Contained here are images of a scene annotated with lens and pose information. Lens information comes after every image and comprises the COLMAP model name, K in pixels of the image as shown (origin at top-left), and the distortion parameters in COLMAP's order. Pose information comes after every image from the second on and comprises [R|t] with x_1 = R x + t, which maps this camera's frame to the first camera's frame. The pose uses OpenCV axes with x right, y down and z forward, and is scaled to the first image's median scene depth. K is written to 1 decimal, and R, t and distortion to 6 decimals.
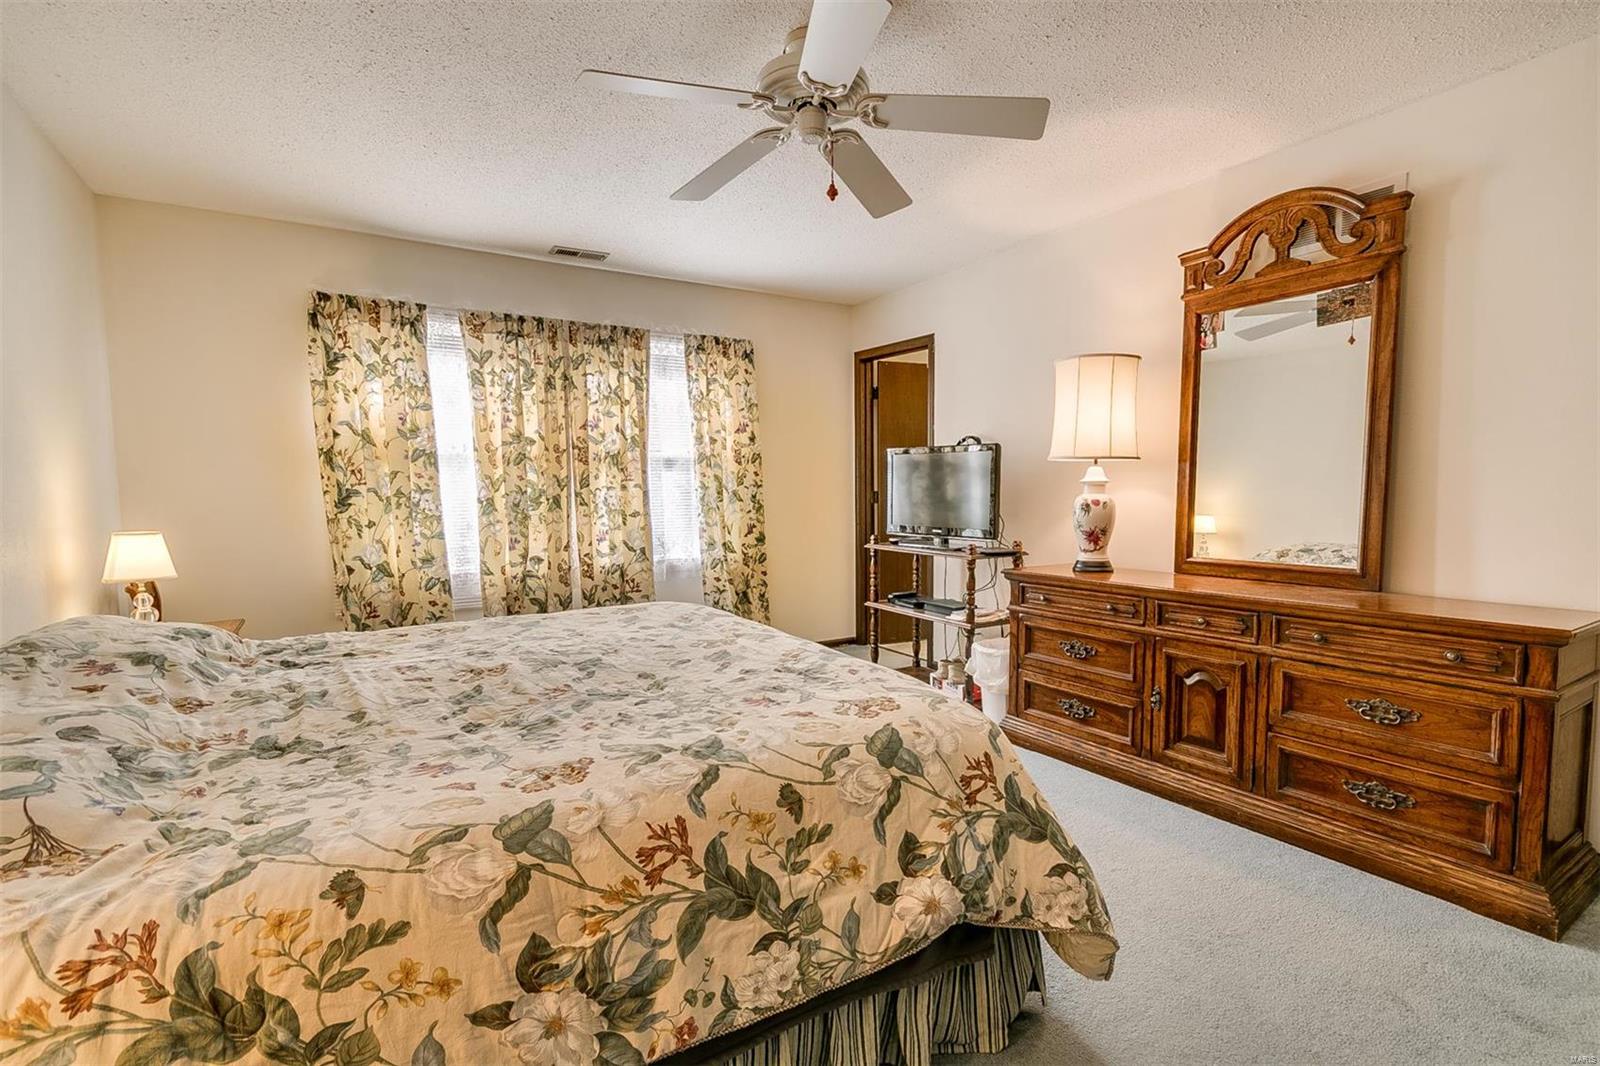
lens RADIAL K [[750.0, 0, 801.0], [0, 750.0, 540.8], [0, 0, 1]] dist [0.003589, 0.000832]
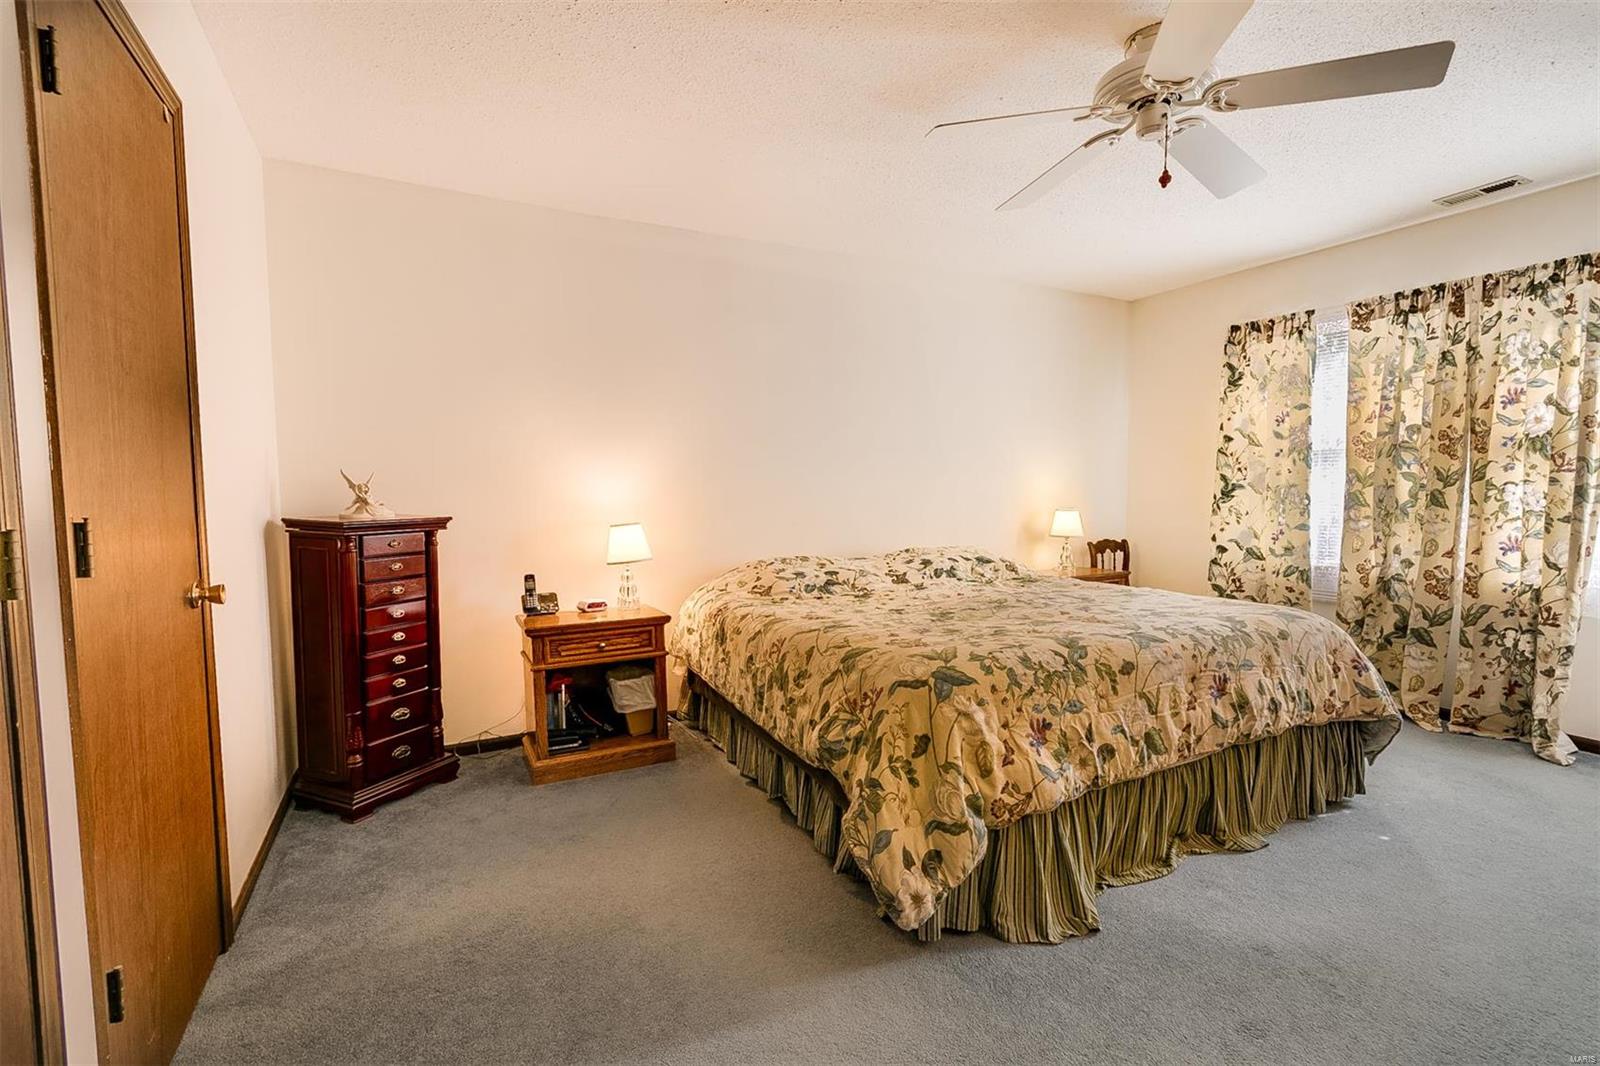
lens RADIAL K [[750.0, 0, 801.0], [0, 750.0, 540.8], [0, 0, 1]] dist [0.003589, 0.000832]
pose [[-0.097820, 0.079023, -0.992062, 0.632650], [-0.062995, 0.994352, 0.085417, -0.033439], [0.993208, 0.070850, -0.092290, 0.388940]]
